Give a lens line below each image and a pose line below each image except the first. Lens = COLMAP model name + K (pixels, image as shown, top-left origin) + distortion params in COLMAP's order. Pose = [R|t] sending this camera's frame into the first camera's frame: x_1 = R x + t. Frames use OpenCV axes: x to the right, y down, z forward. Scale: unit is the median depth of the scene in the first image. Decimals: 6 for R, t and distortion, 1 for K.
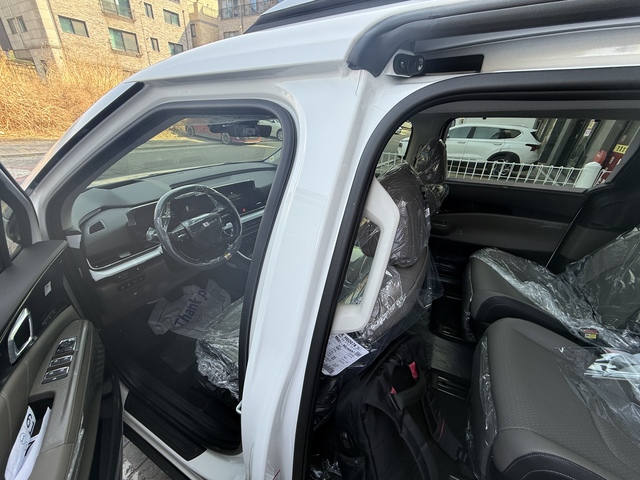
lens RADIAL K [[252.5, 0, 320.0], [0, 252.5, 242.6], [0, 0, 1]] dist [0.002031, 0.000213]
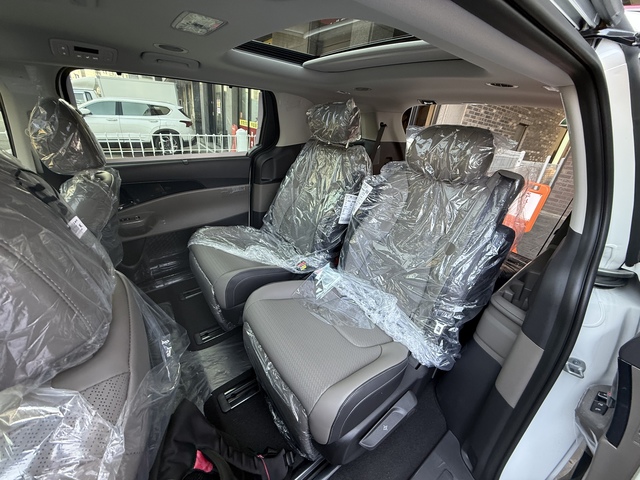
lens RADIAL K [[255.7, 0, 319.6], [0, 255.7, 238.0], [0, 0, 1]] dist [-0.000685, 0.000020]
pose [[0.440952, -0.385522, 0.810515, 0.098384], [0.344100, 0.906661, 0.244050, -0.026425], [-0.828949, 0.171284, 0.532452, 0.163771]]
